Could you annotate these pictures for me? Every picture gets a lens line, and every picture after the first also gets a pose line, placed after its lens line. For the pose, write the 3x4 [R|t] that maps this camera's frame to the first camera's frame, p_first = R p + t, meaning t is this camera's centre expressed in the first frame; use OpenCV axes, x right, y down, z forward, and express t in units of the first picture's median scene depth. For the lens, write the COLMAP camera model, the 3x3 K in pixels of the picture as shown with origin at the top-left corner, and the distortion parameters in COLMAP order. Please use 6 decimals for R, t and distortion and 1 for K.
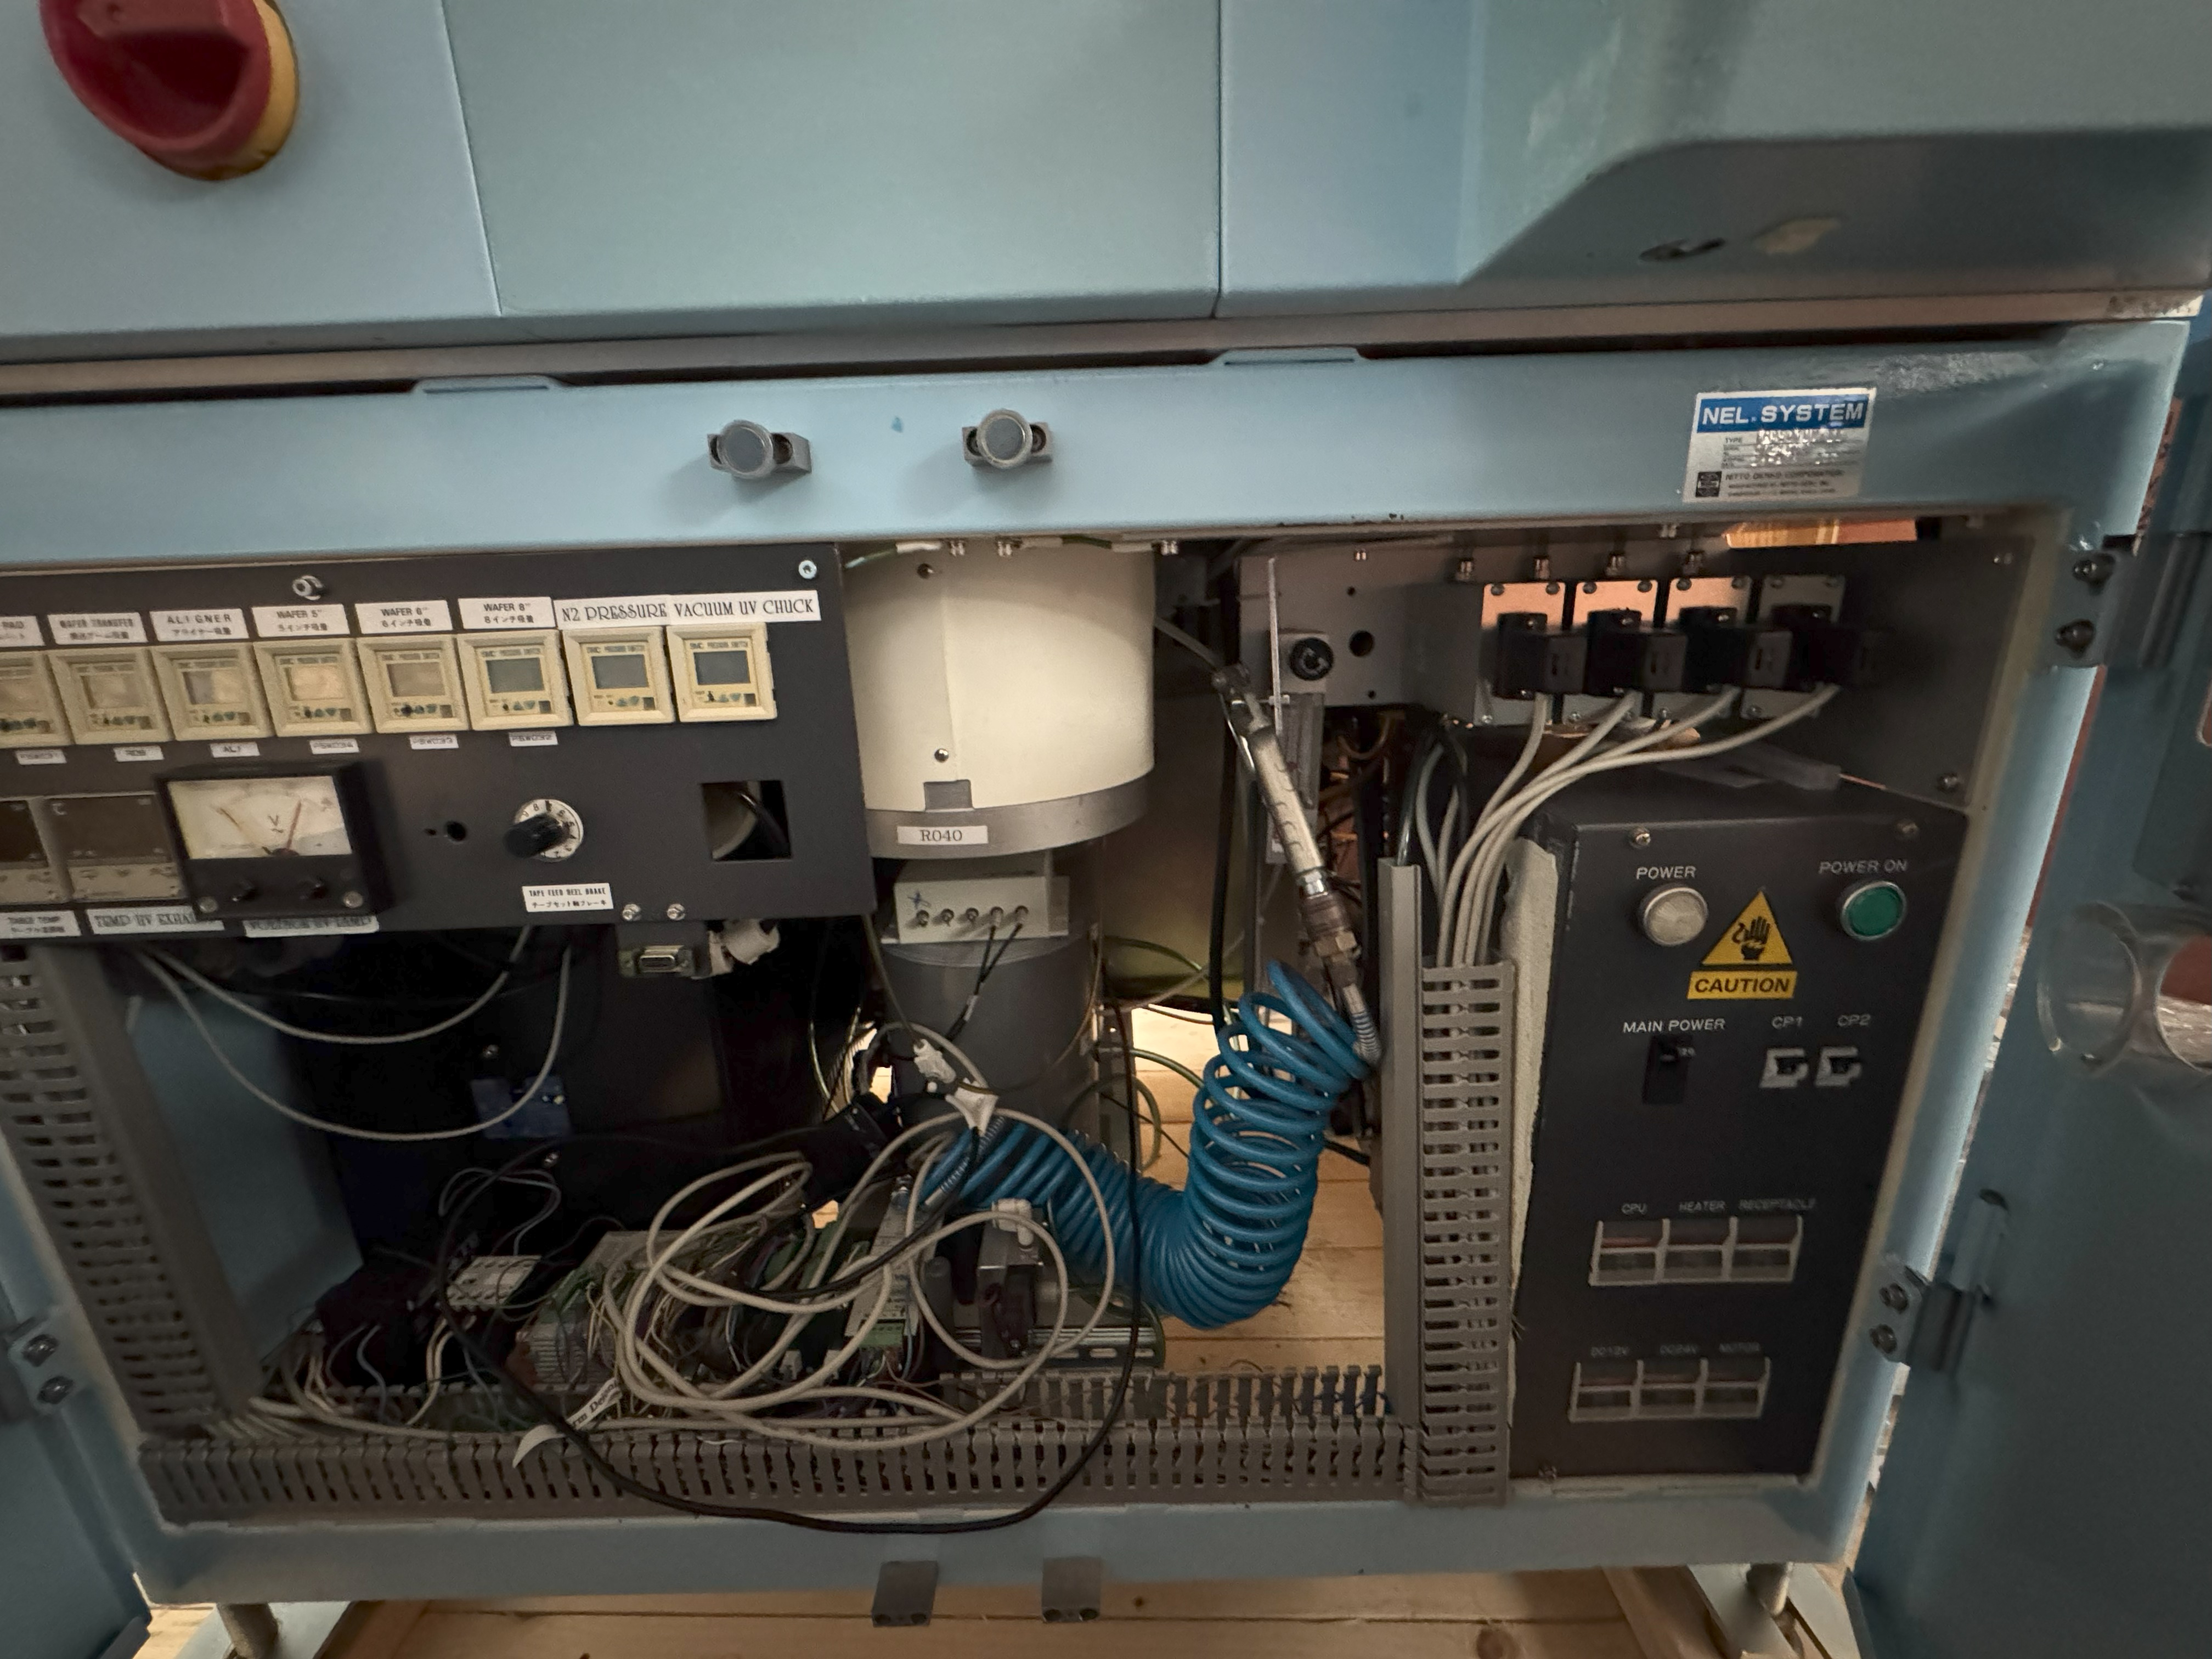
lens RADIAL K [[885.9, 0, 1105.0], [0, 885.9, 829.5], [0, 0, 1]] dist [-0.005208, 0.000770]
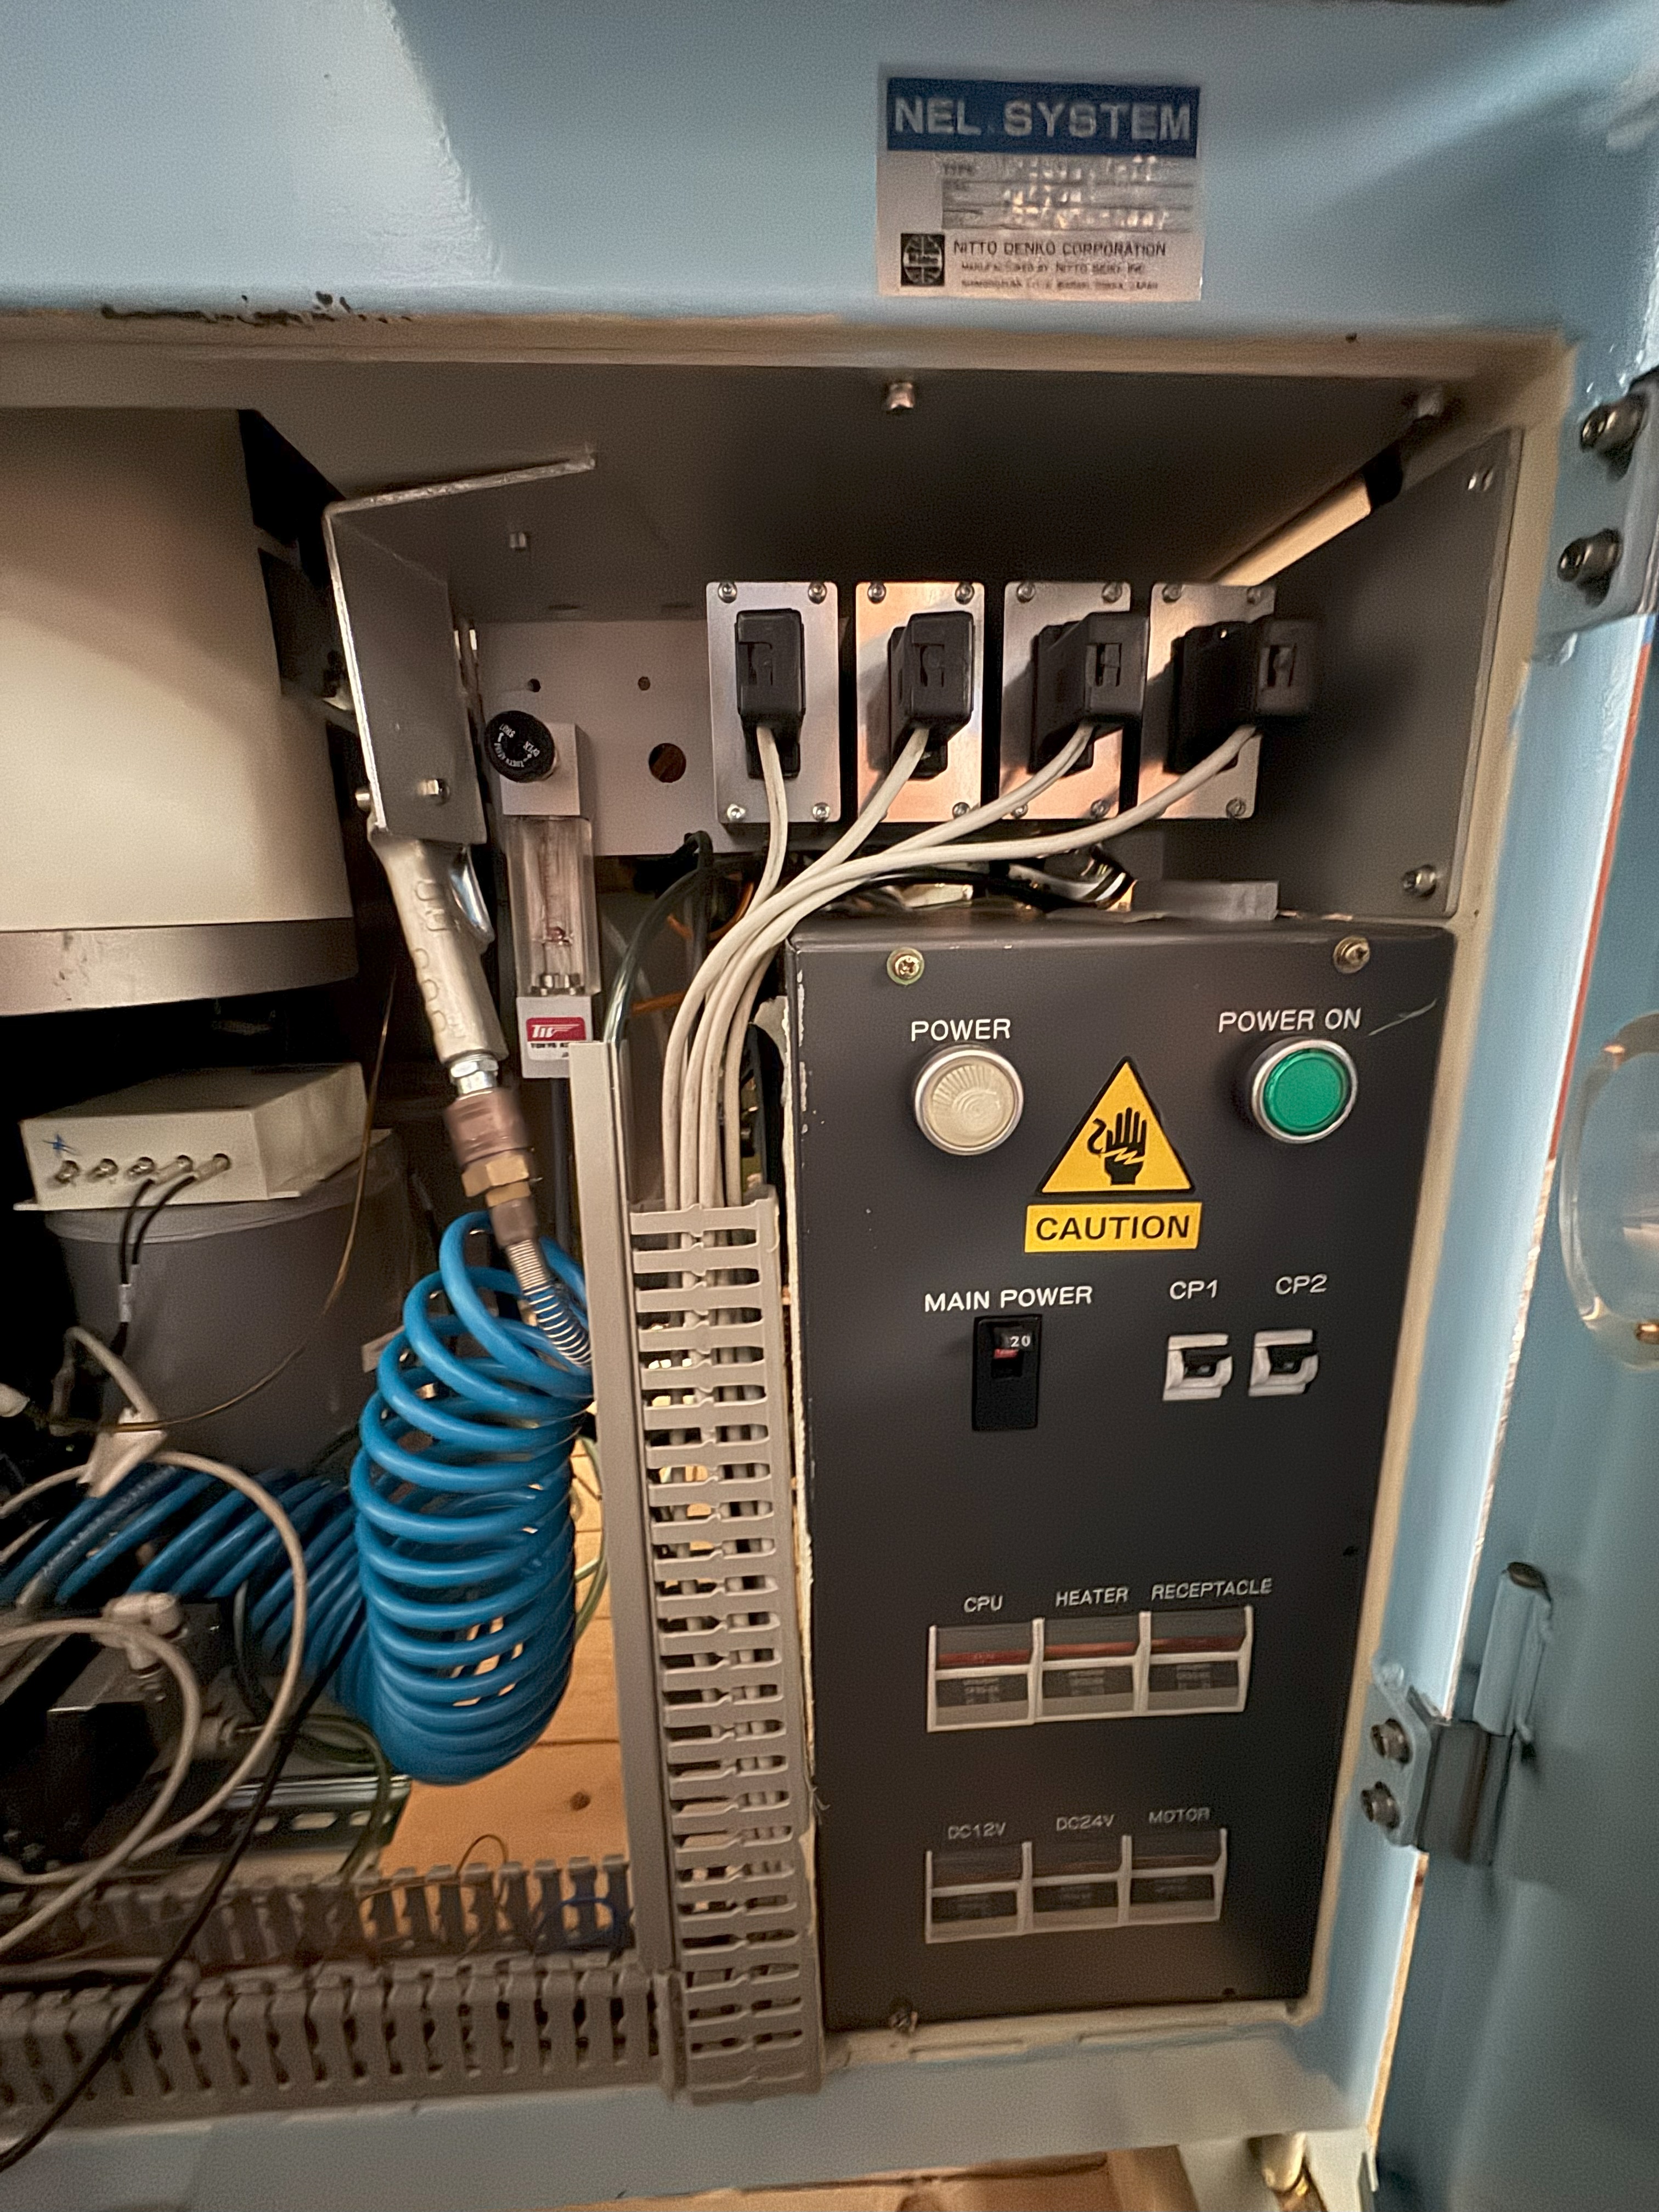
lens RADIAL K [[885.9, 0, 830.8], [0, 885.9, 1108.6], [0, 0, 1]] dist [-0.005208, 0.000770]
pose [[0.998328, -0.003317, 0.057709, 0.459568], [0.005754, 0.999096, -0.042122, 0.111177], [-0.057517, 0.042384, 0.997444, 0.380305]]
